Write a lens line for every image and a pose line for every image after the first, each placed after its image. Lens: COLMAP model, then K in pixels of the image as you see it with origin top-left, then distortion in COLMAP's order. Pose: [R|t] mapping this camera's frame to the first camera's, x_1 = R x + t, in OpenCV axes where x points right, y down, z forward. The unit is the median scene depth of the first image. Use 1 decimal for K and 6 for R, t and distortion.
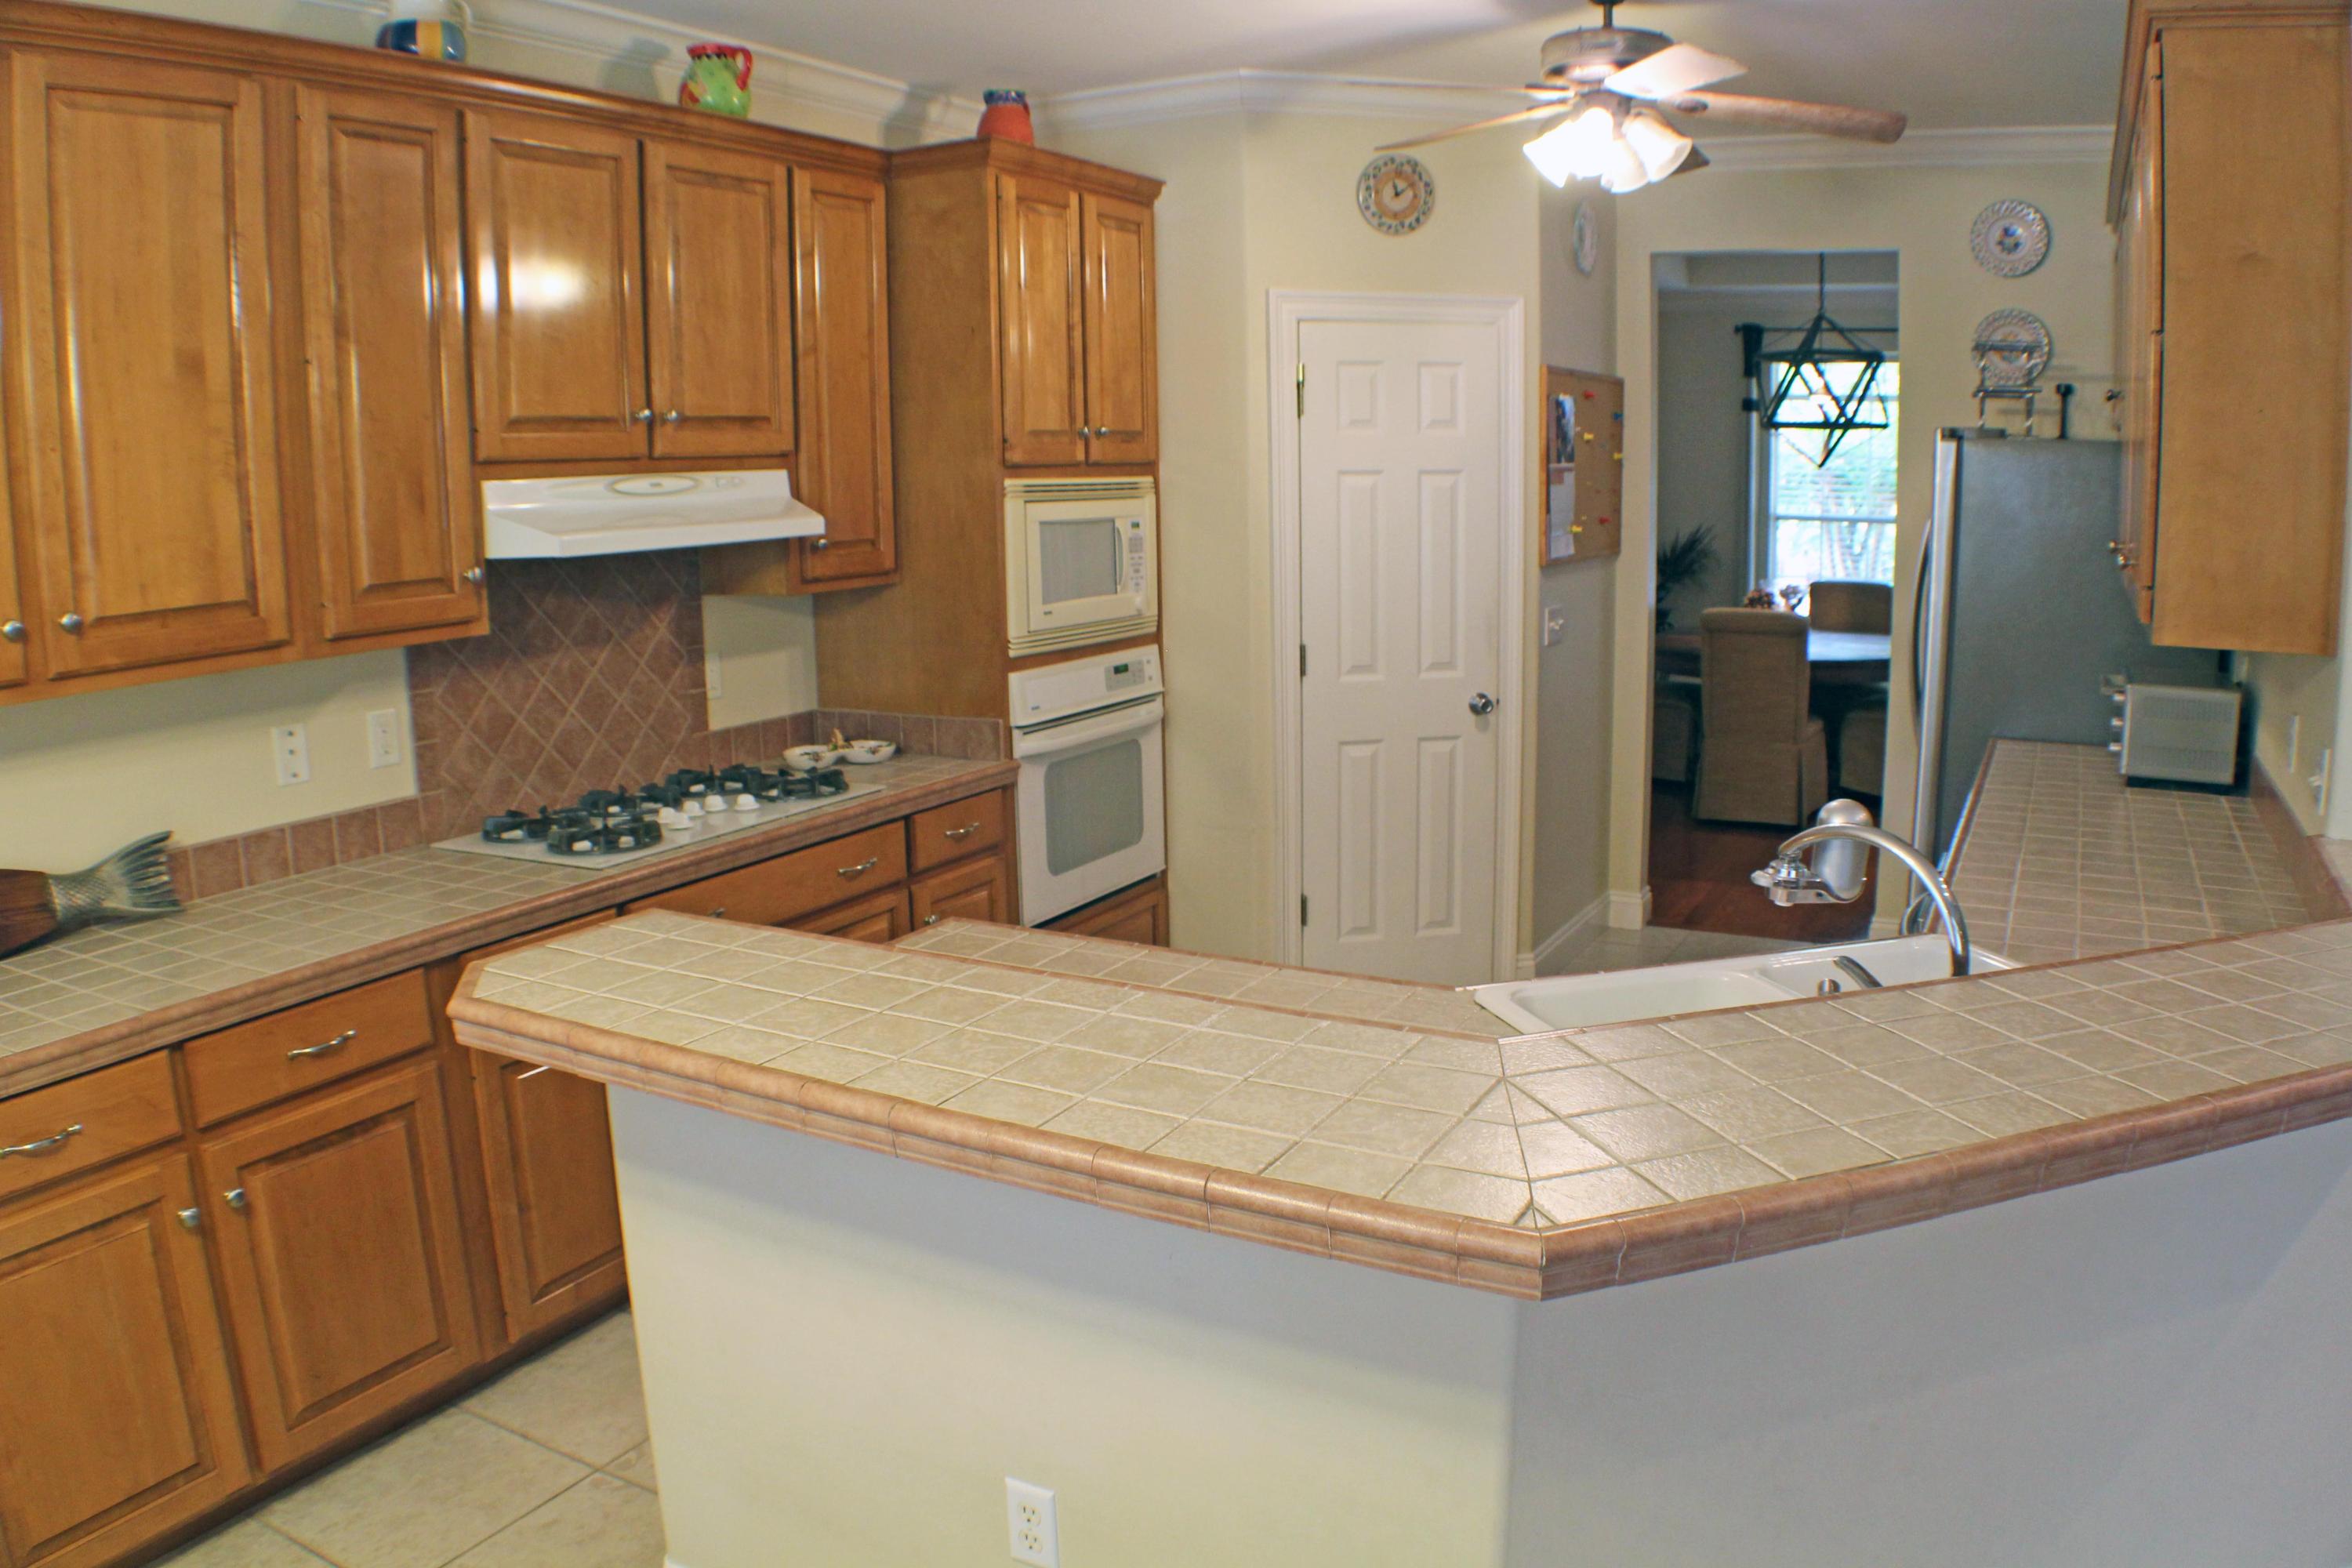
lens RADIAL K [[1699.9, 0, 1176.0], [0, 1699.9, 784.0], [0, 0, 1]] dist [-0.224577, 0.064933]
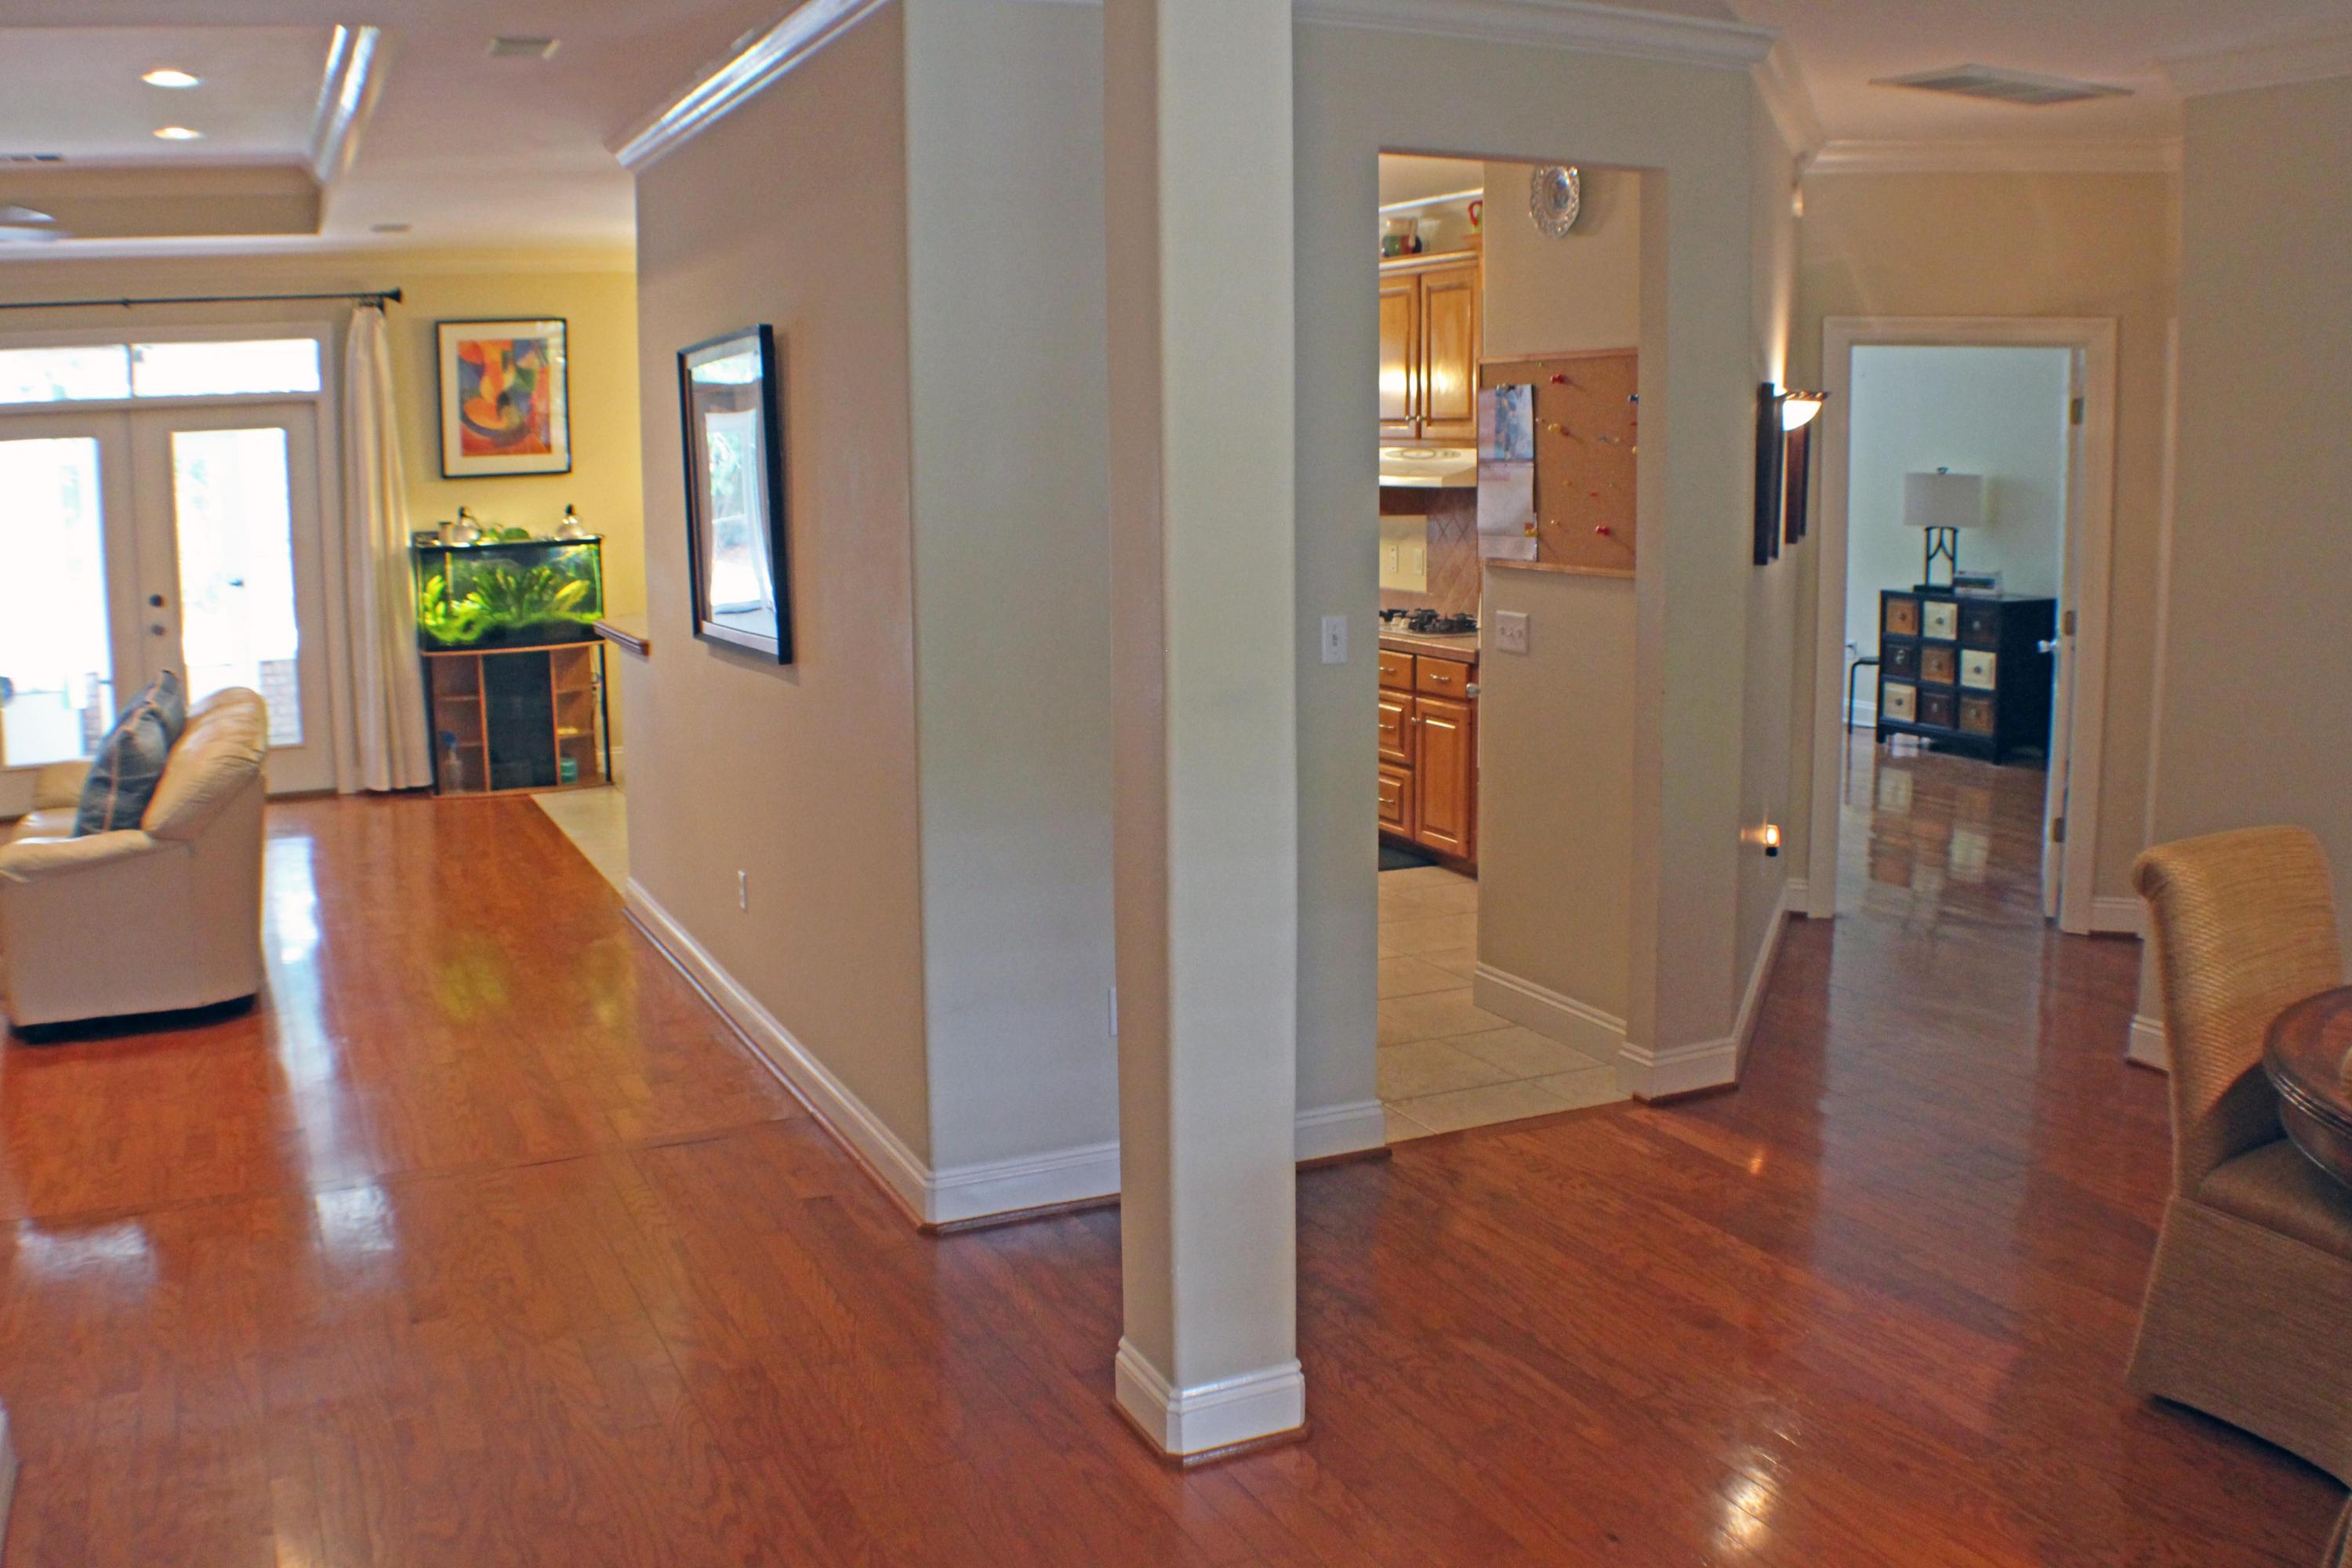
lens RADIAL K [[2143.7, 0, 1169.4], [0, 2143.7, 724.7], [0, 0, 1]] dist [-0.173597, 0.005113]
pose [[-0.602371, 0.134705, -0.786768, 1.531772], [-0.125190, 0.957516, 0.259789, -0.399983], [0.788338, 0.254985, -0.559916, 1.839792]]
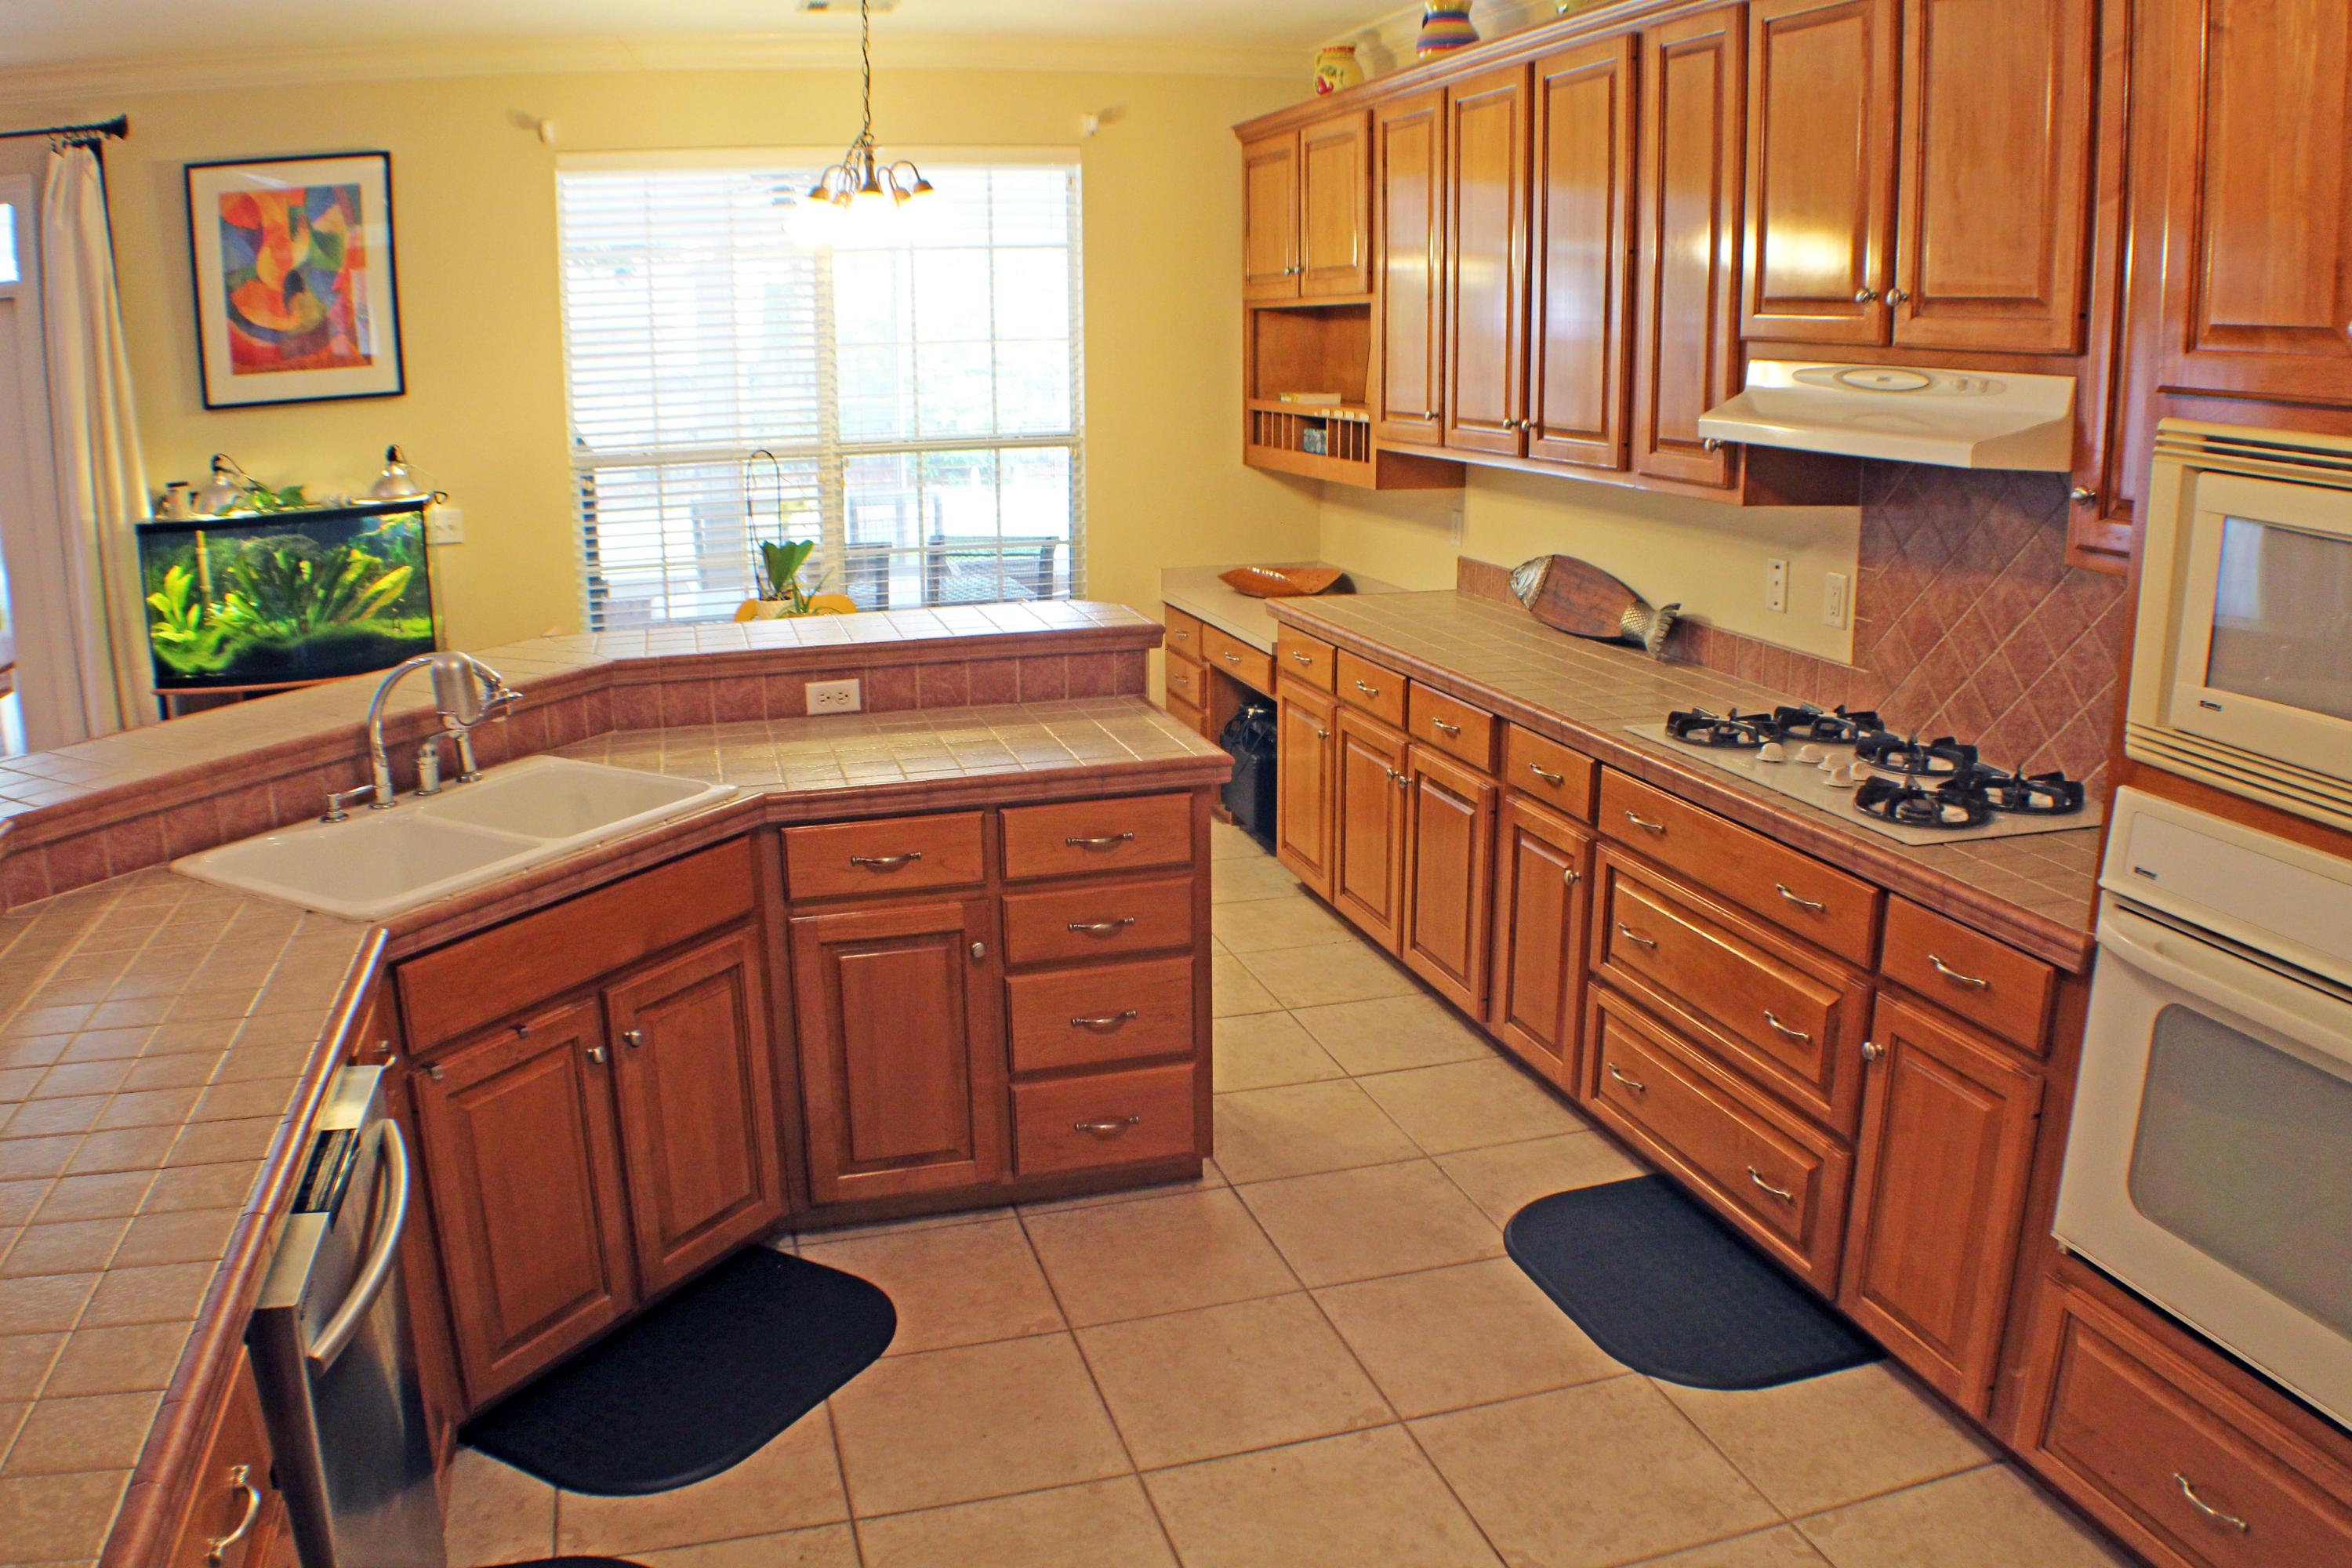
lens RADIAL K [[1839.3, 0, 1176.0], [0, 1839.3, 784.0], [0, 0, 1]] dist [-0.247725, 0.091527]
pose [[-0.706703, 0.191695, -0.681046, 0.471230], [-0.112304, 0.919998, 0.375488, -0.231708], [0.698540, 0.341843, -0.628637, 1.121626]]
